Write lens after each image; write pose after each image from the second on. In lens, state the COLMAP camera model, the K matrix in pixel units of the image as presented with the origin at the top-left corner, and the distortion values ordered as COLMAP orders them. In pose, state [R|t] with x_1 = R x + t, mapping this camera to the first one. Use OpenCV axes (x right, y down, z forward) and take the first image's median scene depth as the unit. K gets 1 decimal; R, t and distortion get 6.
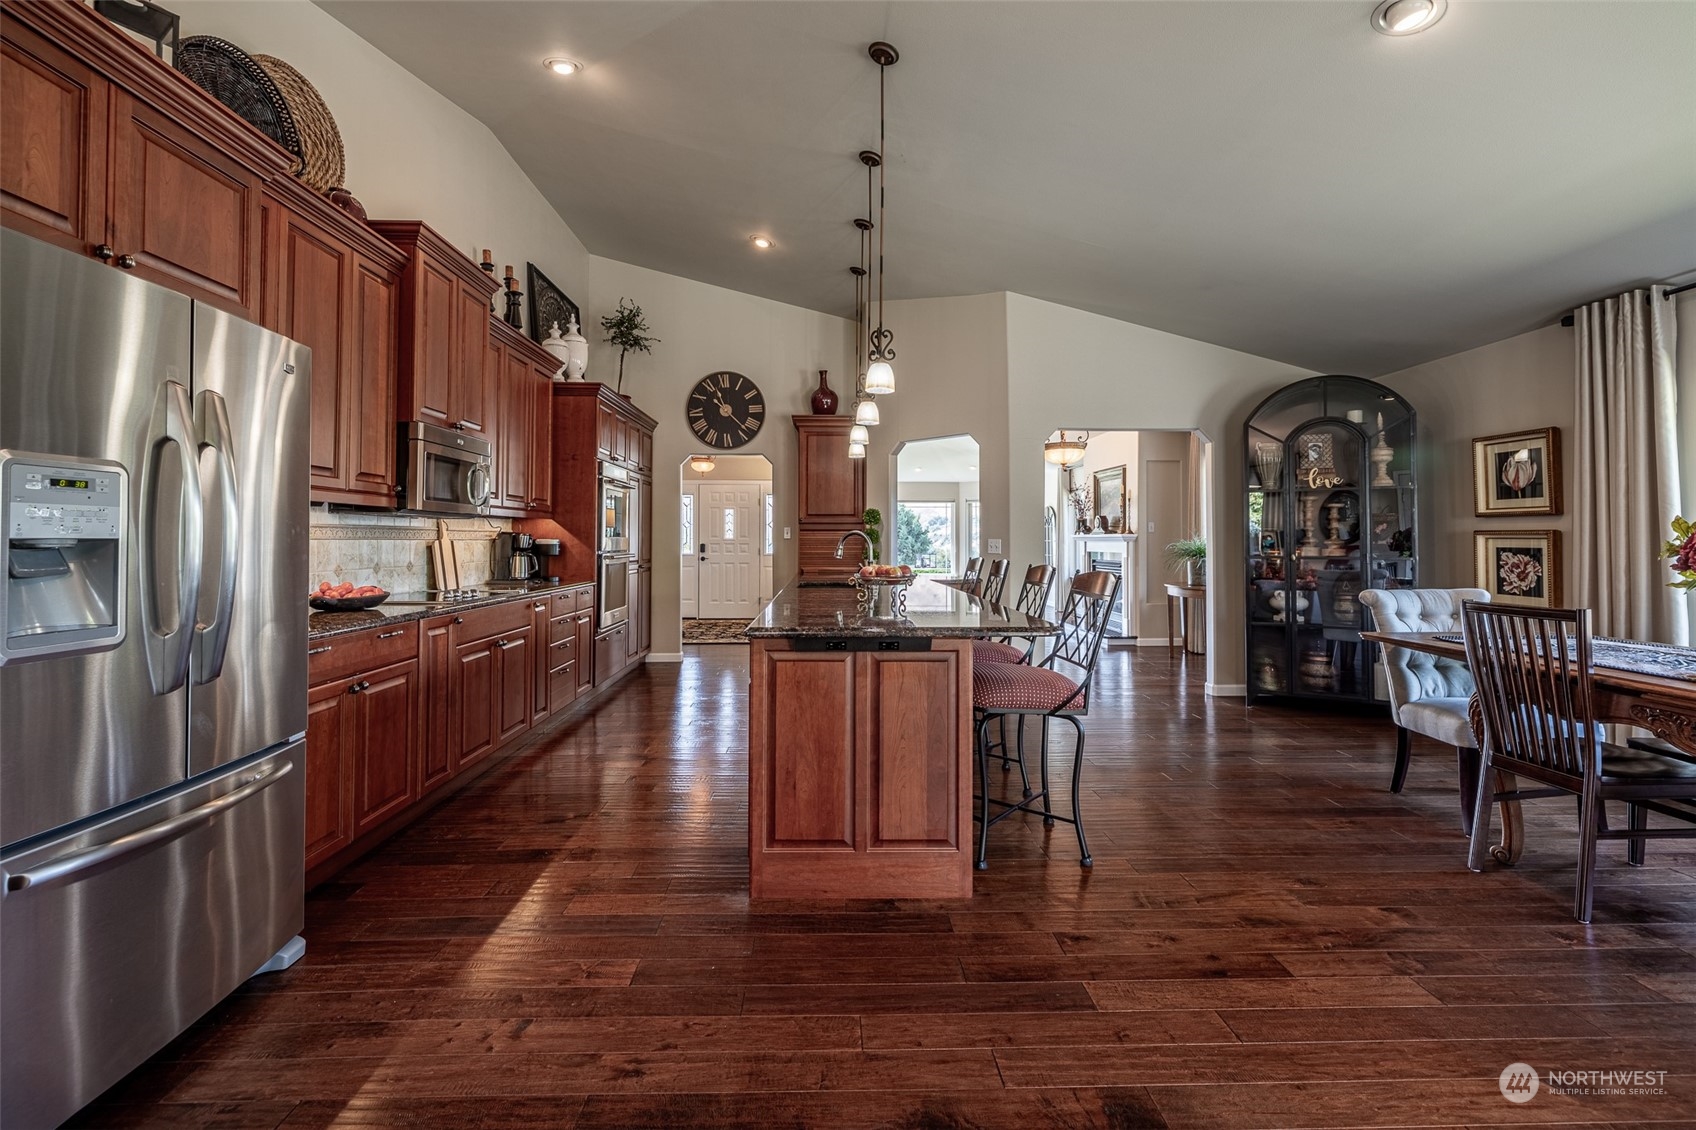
lens RADIAL K [[724.4, 0, 836.5], [0, 724.4, 525.4], [0, 0, 1]] dist [-0.001626, -0.000233]
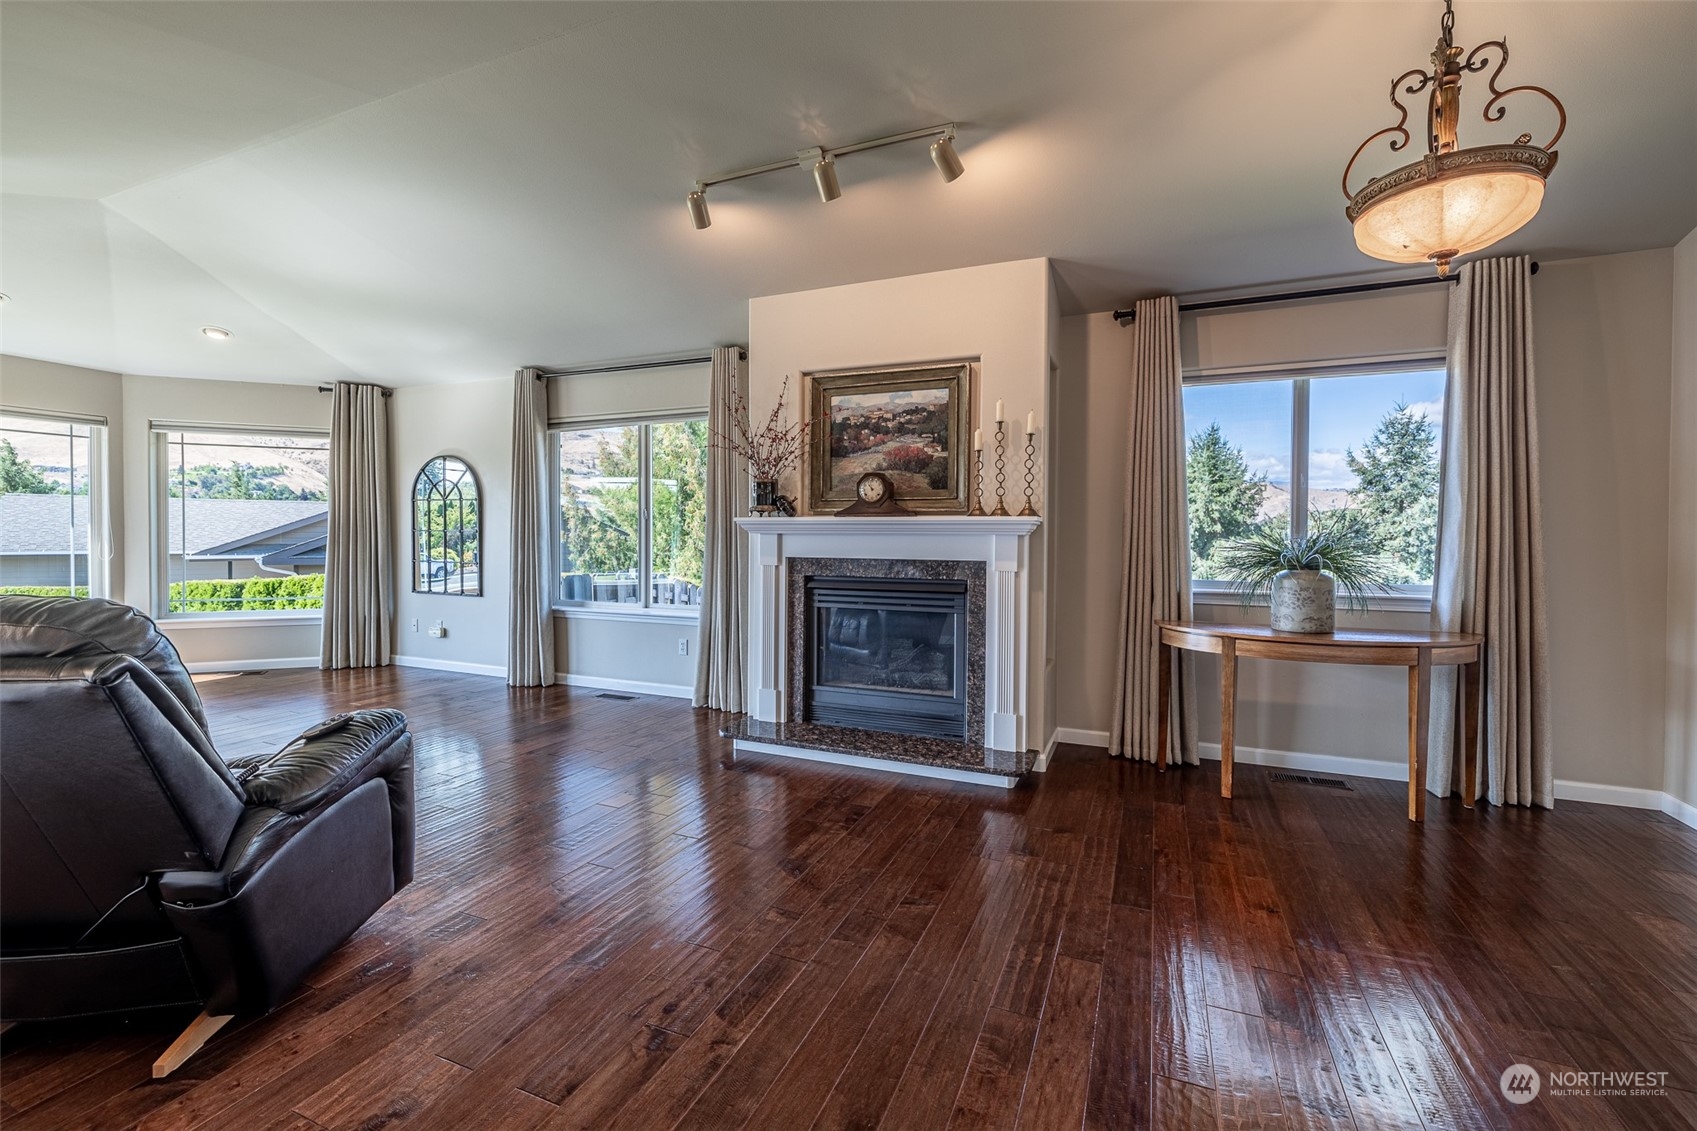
lens RADIAL K [[727.3, 0, 842.5], [0, 727.3, 549.3], [0, 0, 1]] dist [0.000658, 0.000396]
pose [[0.418330, -0.017373, 0.908129, -0.062780], [-0.023381, 0.999280, 0.029887, 0.037912], [-0.907994, -0.033735, 0.417623, 1.702389]]
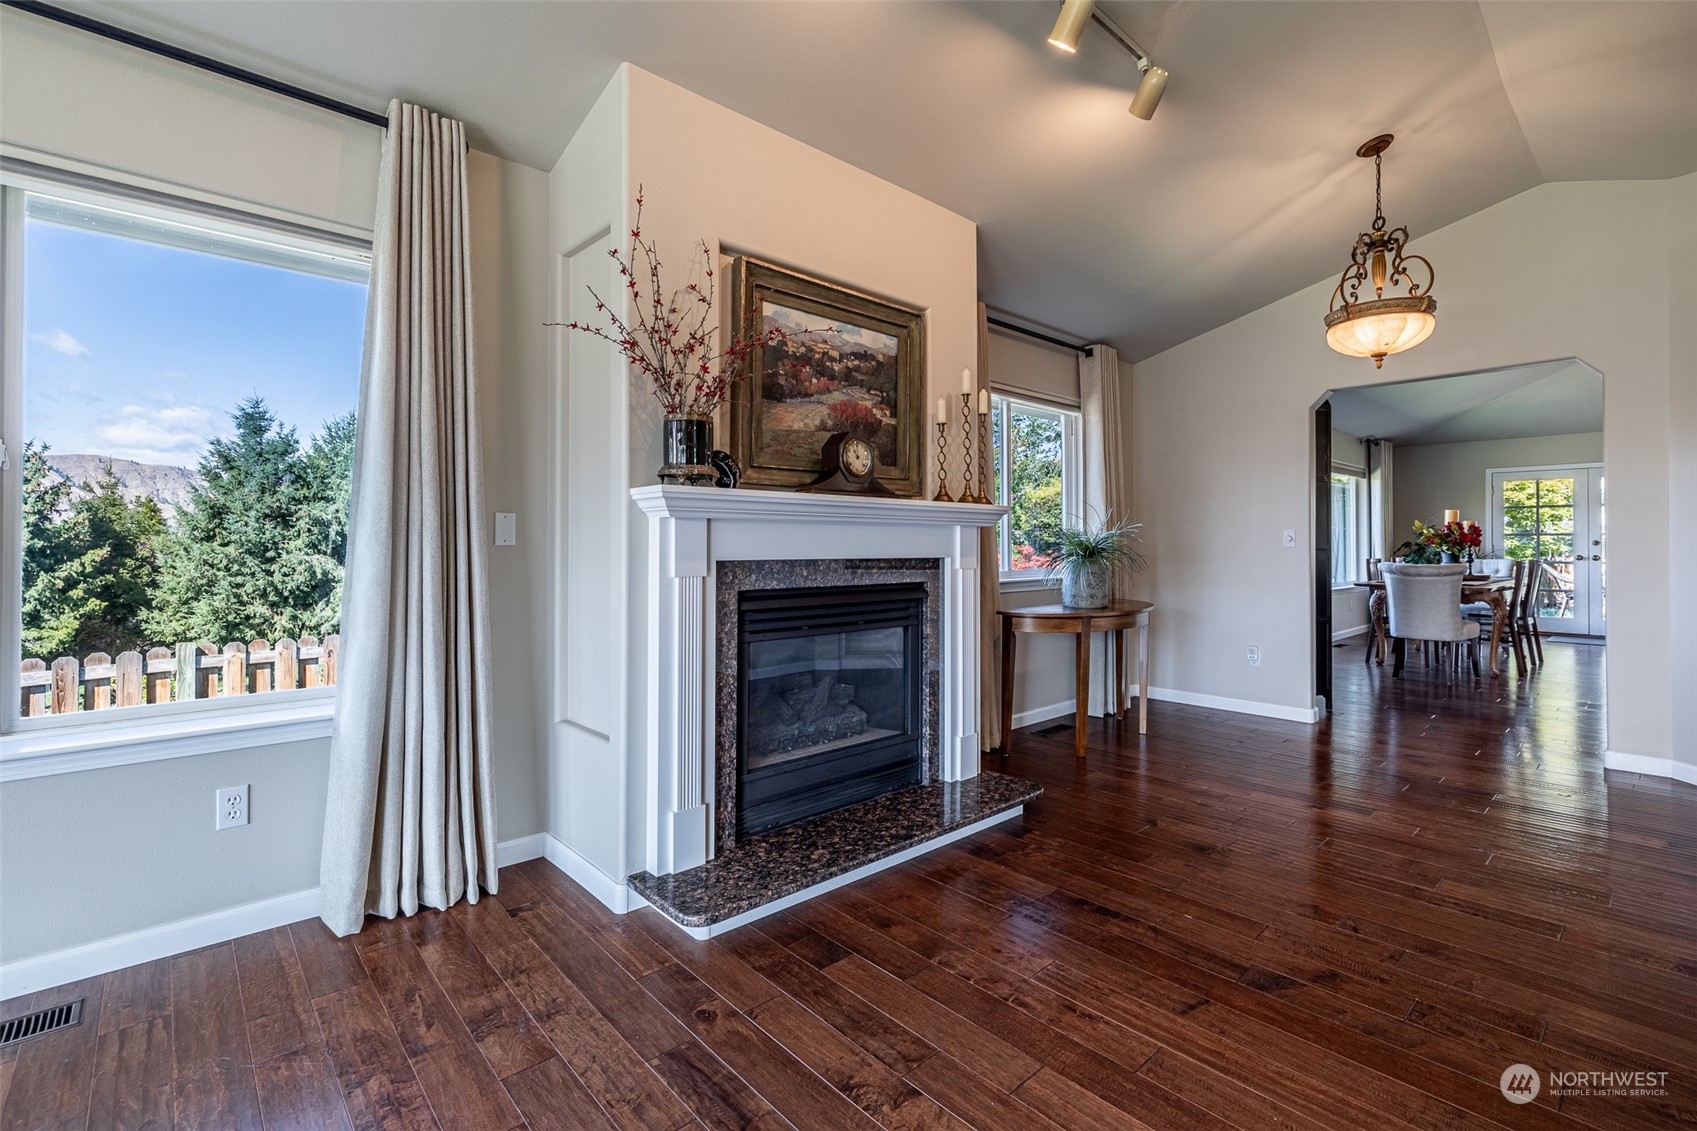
lens RADIAL K [[757.3, 0, 843.9], [0, 757.3, 538.2], [0, 0, 1]] dist [0.000803, 0.000266]
pose [[-0.654891, 0.004559, 0.755710, 0.276752], [-0.018057, 0.999602, -0.021679, 0.071182], [-0.755508, -0.027843, -0.654548, 2.439839]]
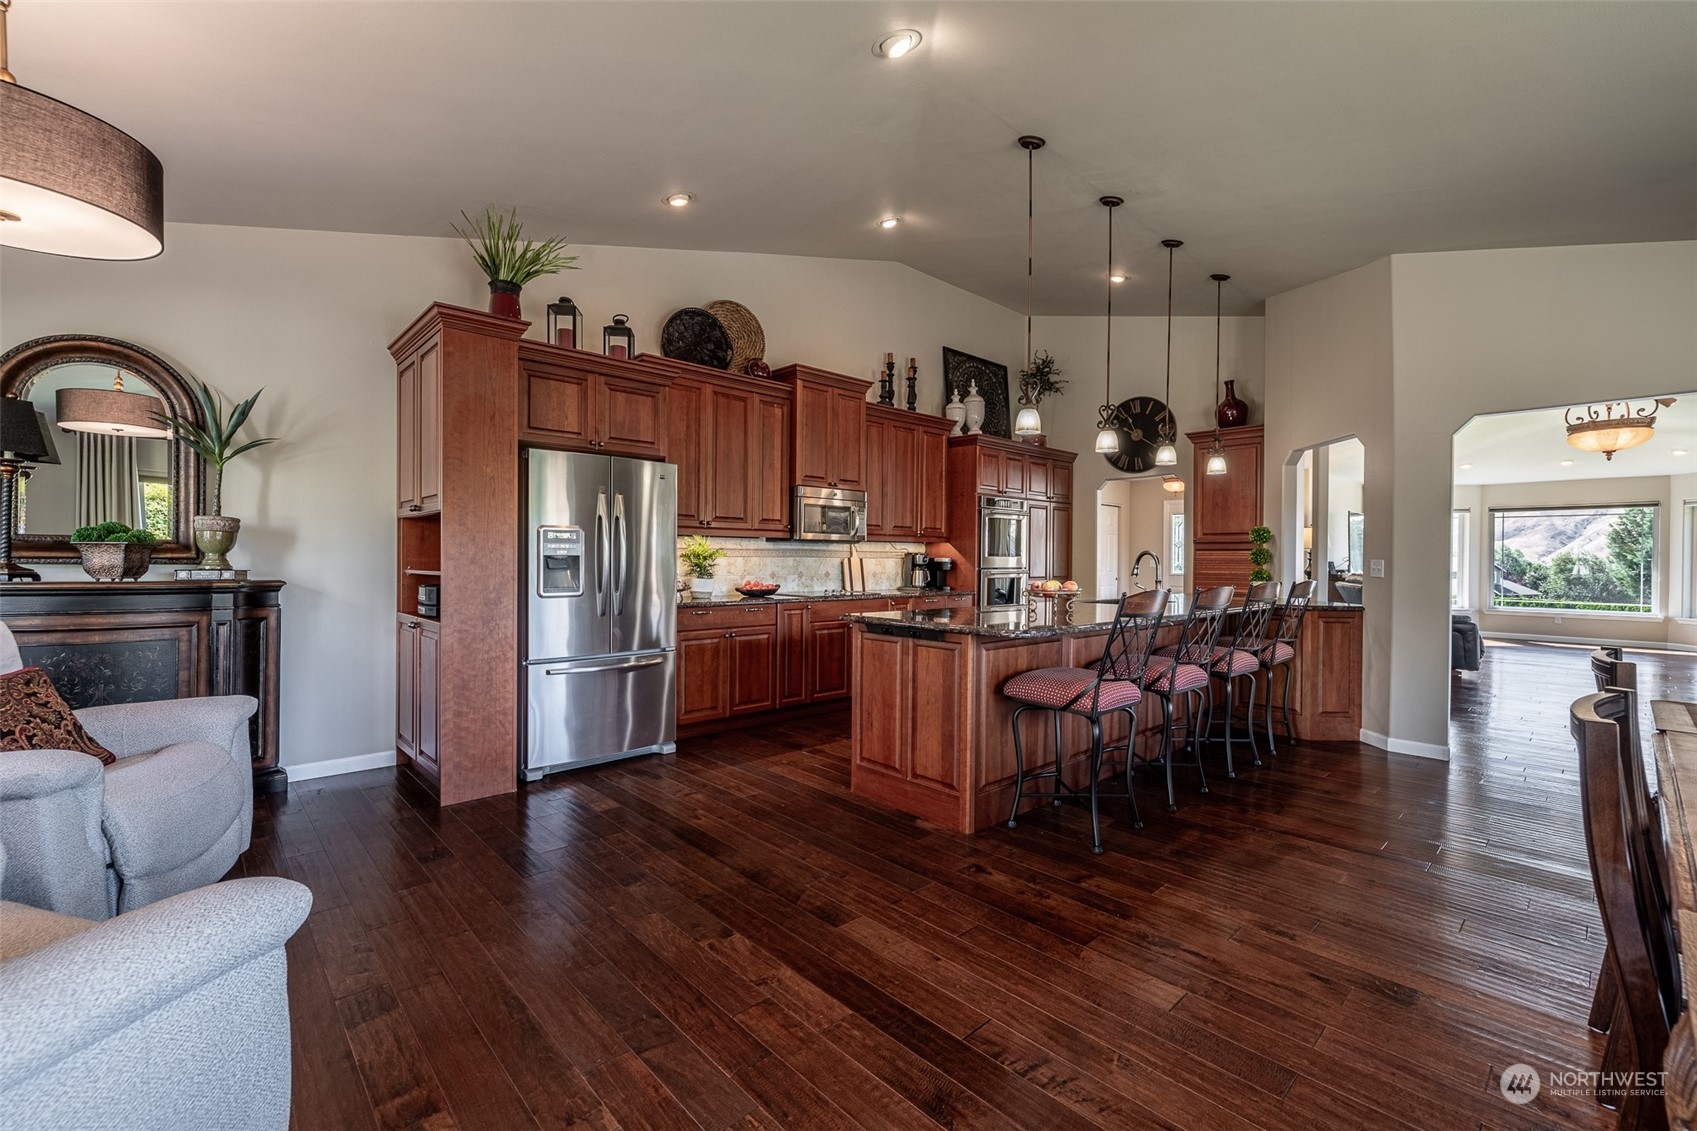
lens RADIAL K [[711.1, 0, 830.5], [0, 711.1, 562.5], [0, 0, 1]] dist [-0.002583, -0.000411]
pose [[0.655458, 0.008306, -0.755186, 0.529693], [0.009240, 0.999776, 0.019016, 0.001002], [0.755175, -0.019442, 0.655234, -0.005194]]
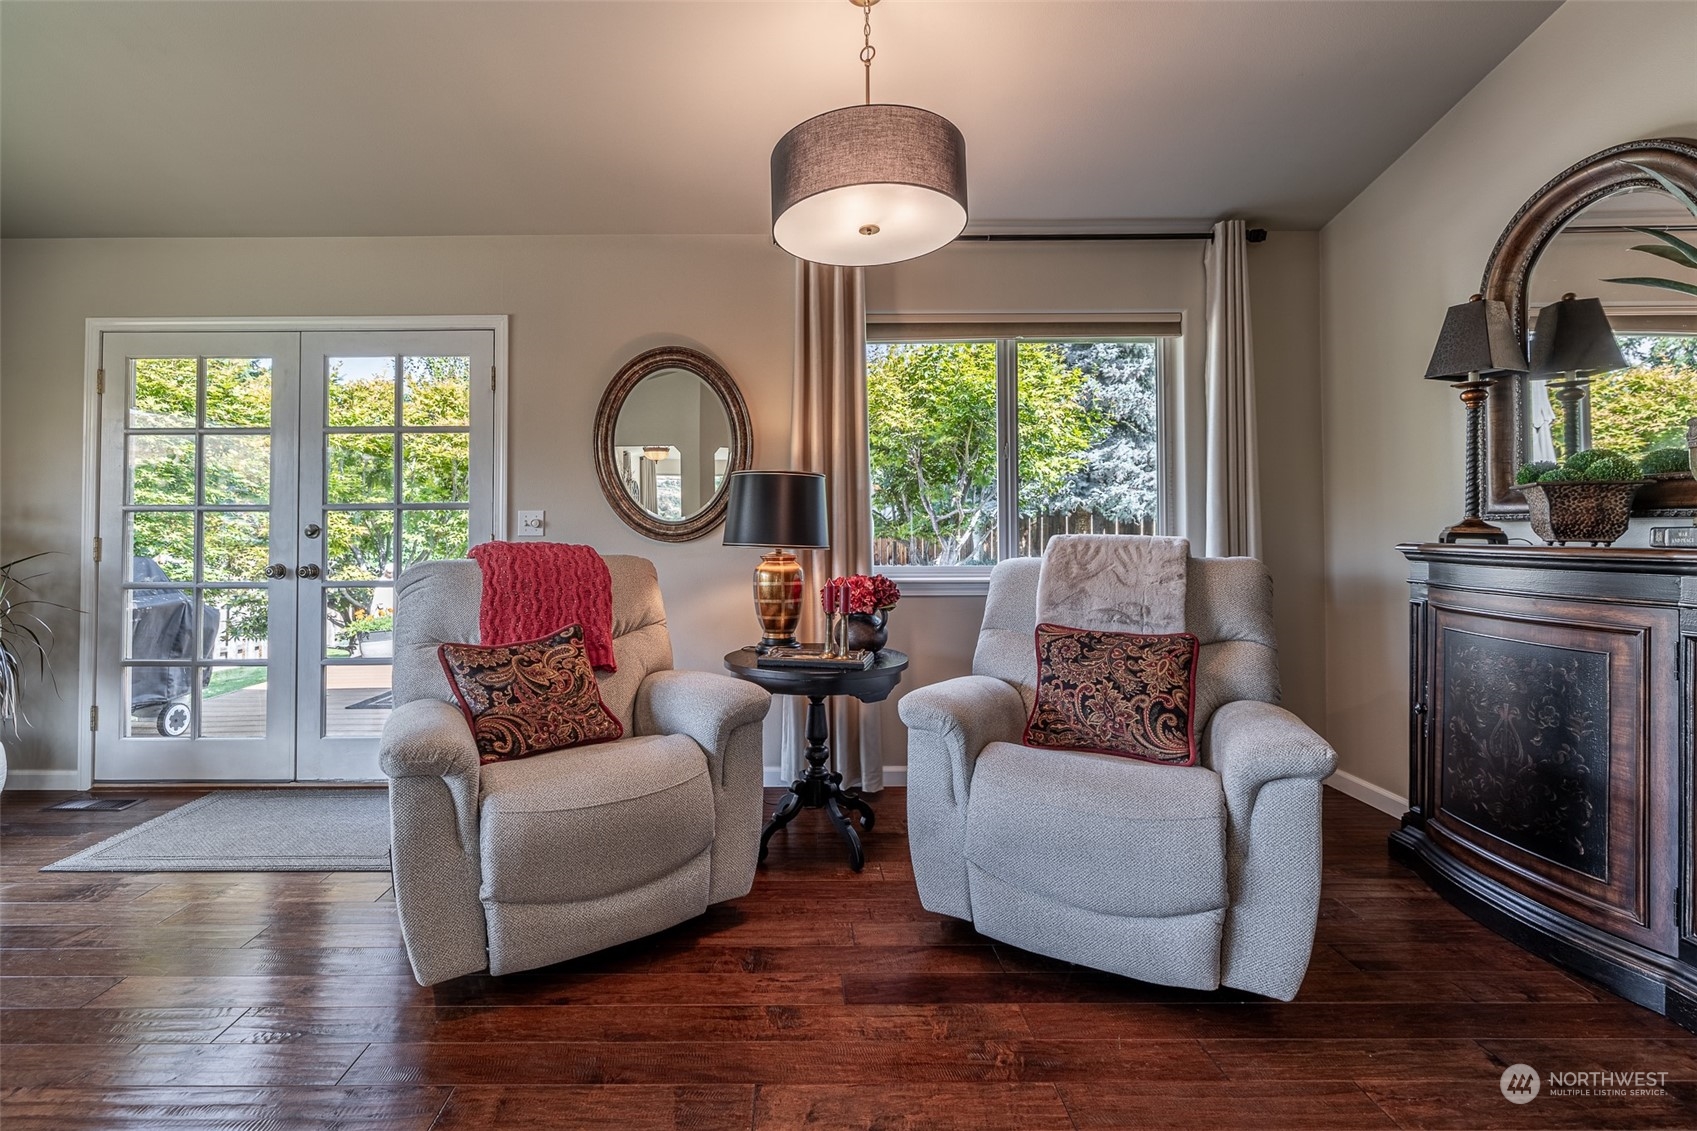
lens RADIAL K [[737.3, 0, 795.9], [0, 737.3, 522.5], [0, 0, 1]] dist [-0.000218, 0.000117]
pose [[-0.999676, 0.004882, 0.024970, -0.004250], [0.003876, 0.999185, -0.040189, 0.028107], [-0.025146, -0.040079, -0.998880, 0.381193]]
